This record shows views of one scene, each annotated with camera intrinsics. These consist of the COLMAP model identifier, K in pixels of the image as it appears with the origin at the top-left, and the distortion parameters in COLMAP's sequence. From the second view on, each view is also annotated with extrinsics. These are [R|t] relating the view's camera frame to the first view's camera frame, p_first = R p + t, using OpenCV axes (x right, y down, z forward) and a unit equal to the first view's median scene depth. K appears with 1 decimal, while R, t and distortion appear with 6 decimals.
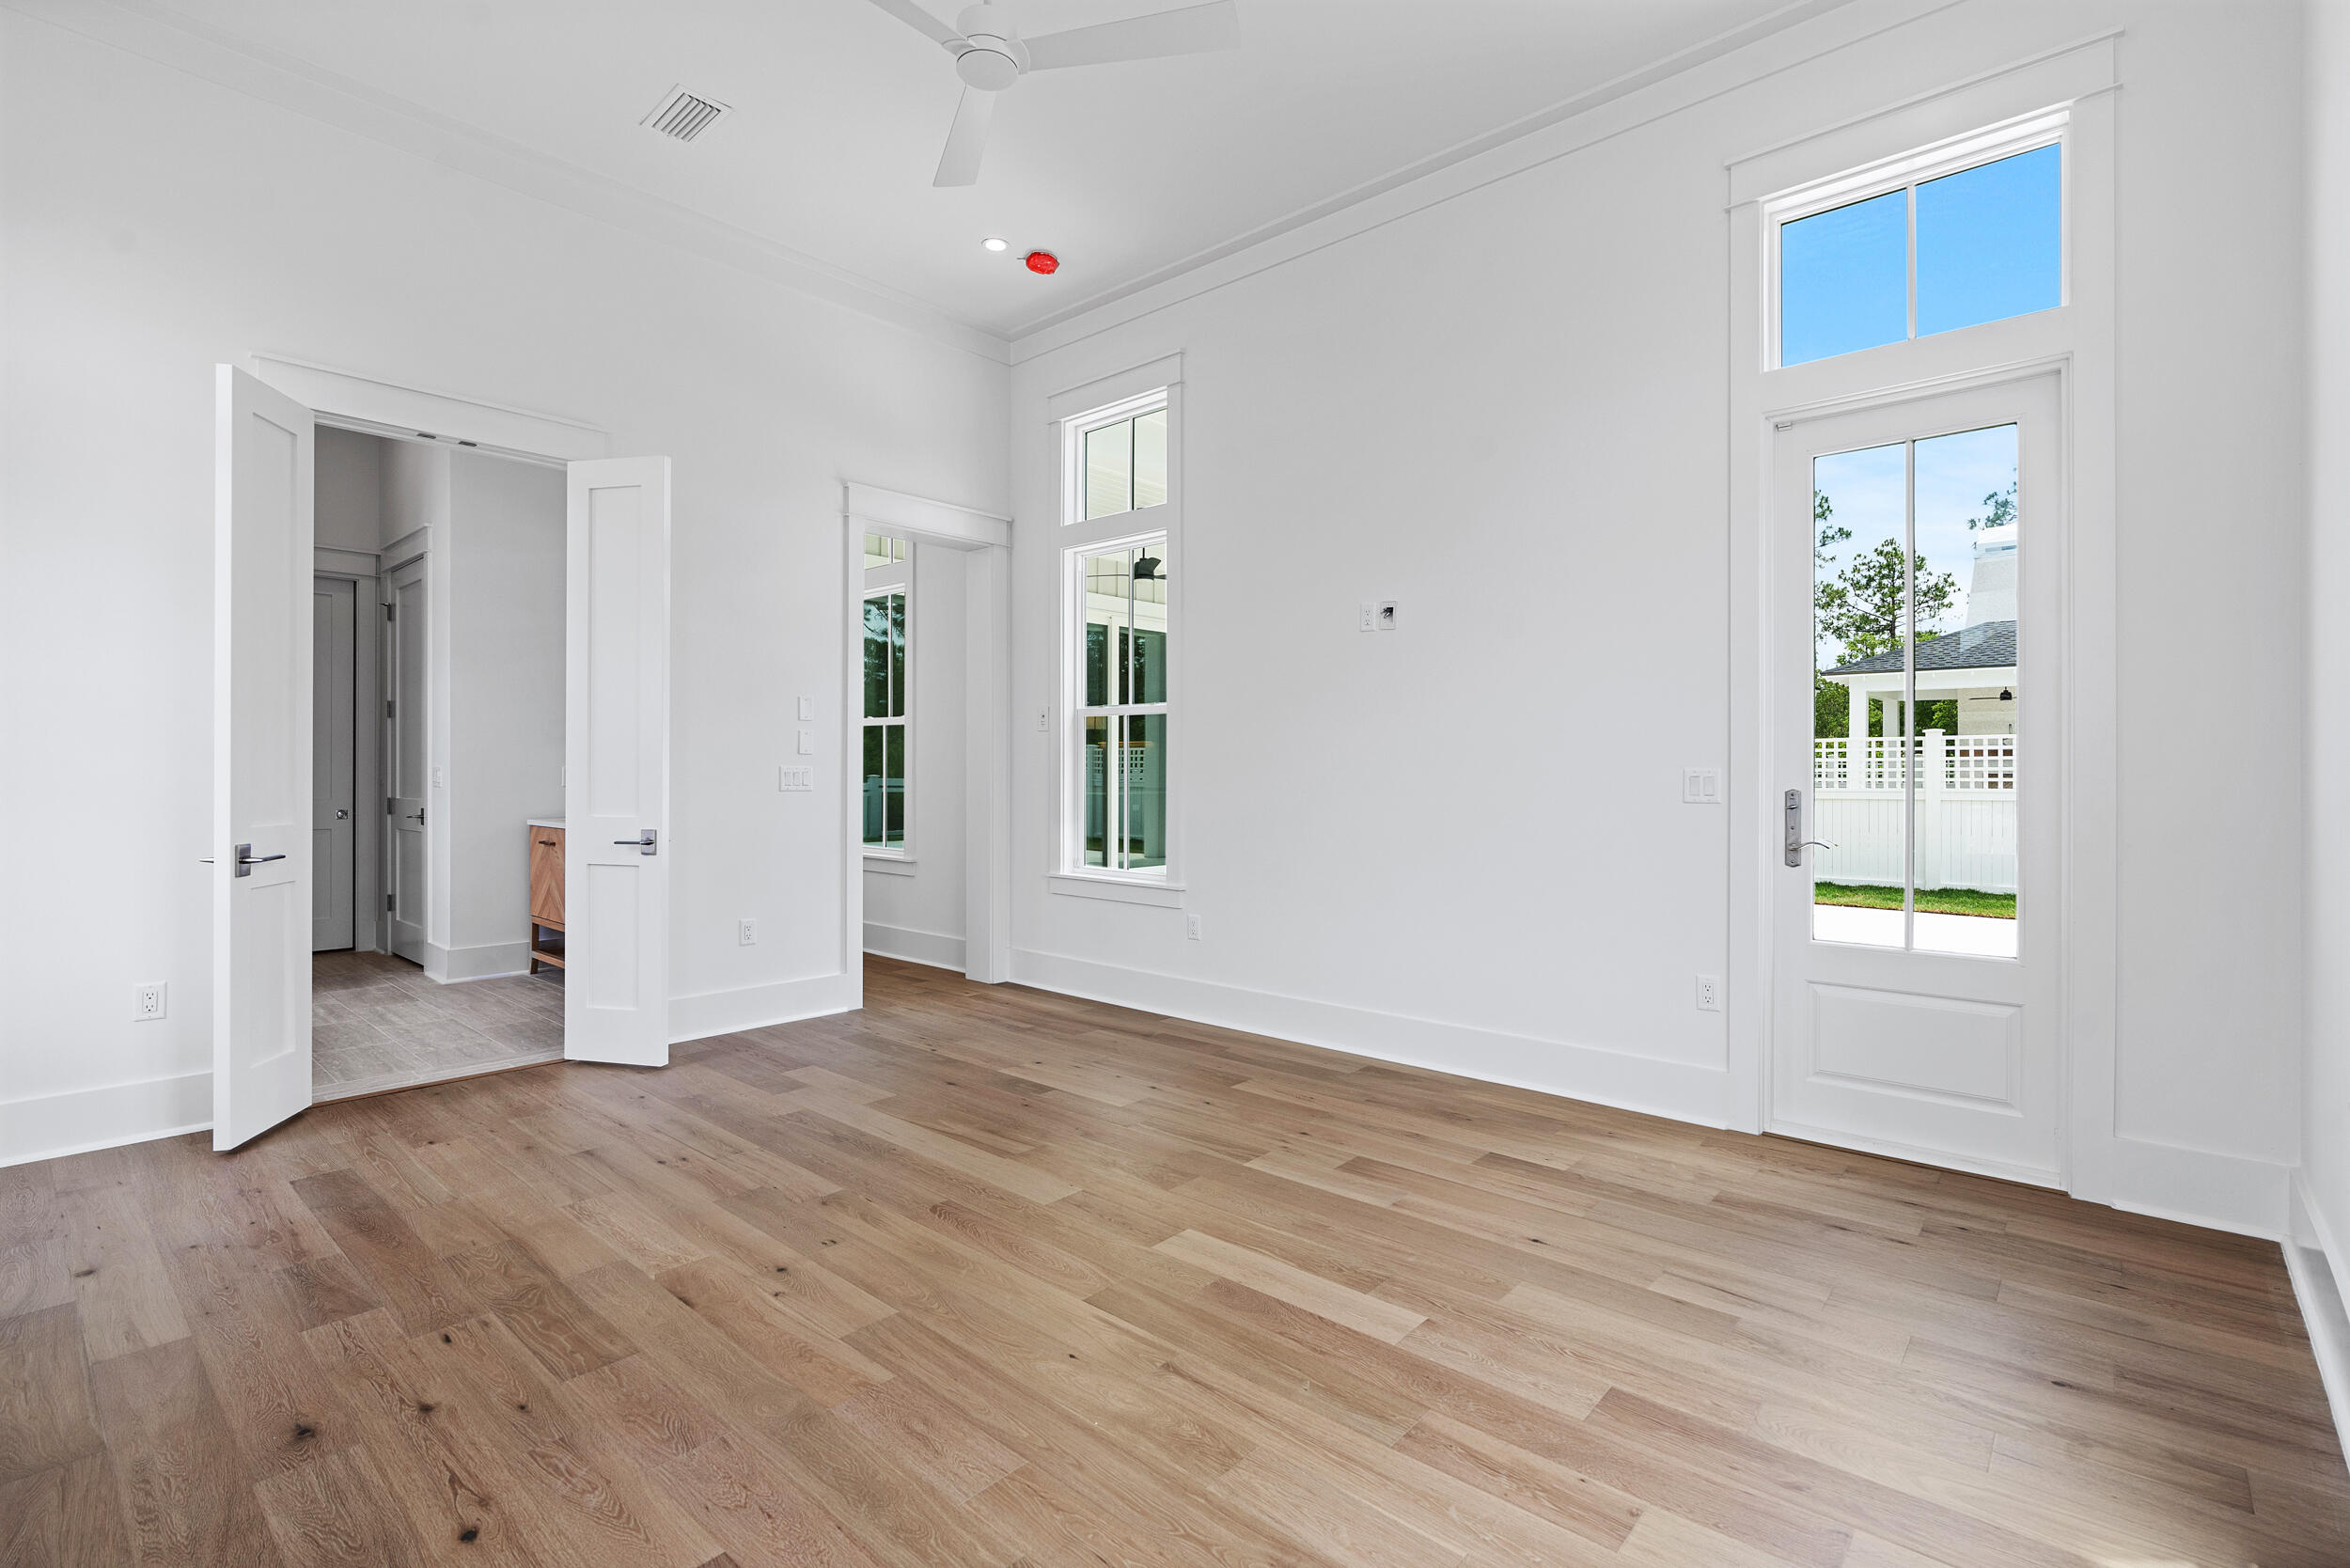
lens RADIAL K [[1069.4, 0, 1178.1], [0, 1069.4, 776.2], [0, 0, 1]] dist [-0.011965, 0.004223]
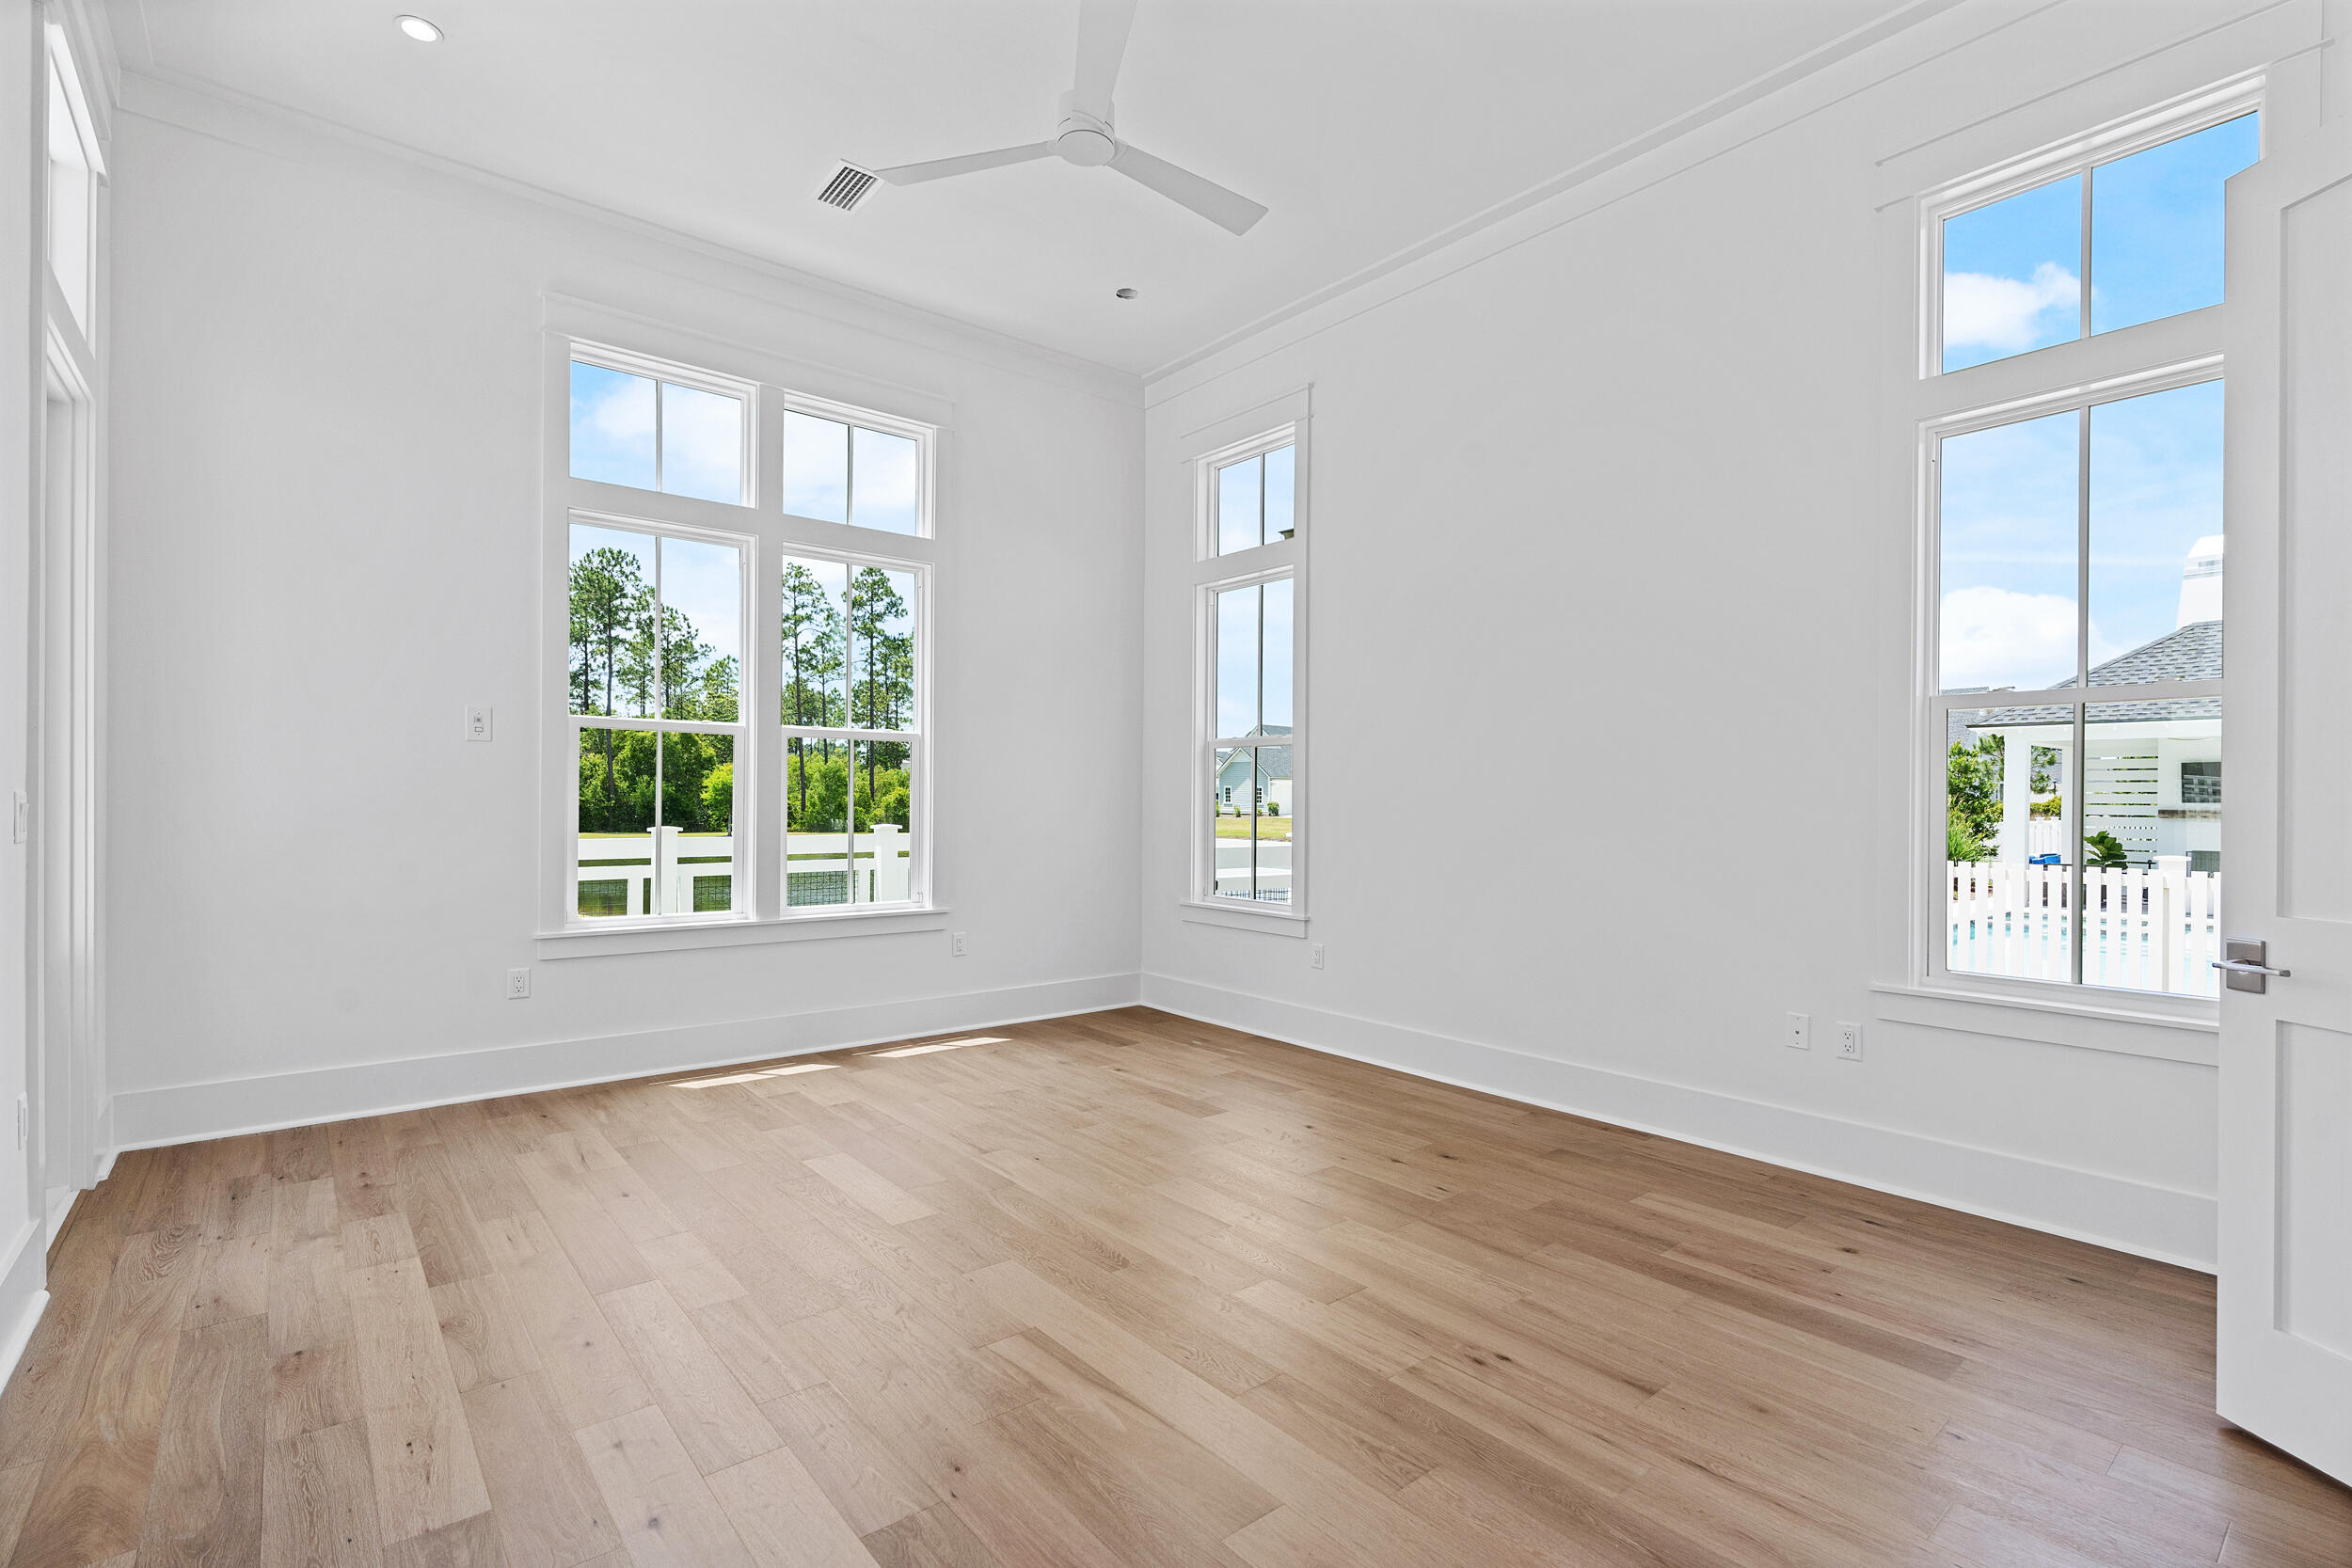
lens RADIAL K [[1070.2, 0, 1179.1], [0, 1070.2, 776.2], [0, 0, 1]] dist [-0.011965, 0.004223]
pose [[-0.988720, -0.007085, 0.149609, -0.425314], [-0.009827, 0.999797, -0.017600, -0.015045], [-0.149454, -0.018871, -0.988589, 1.988022]]
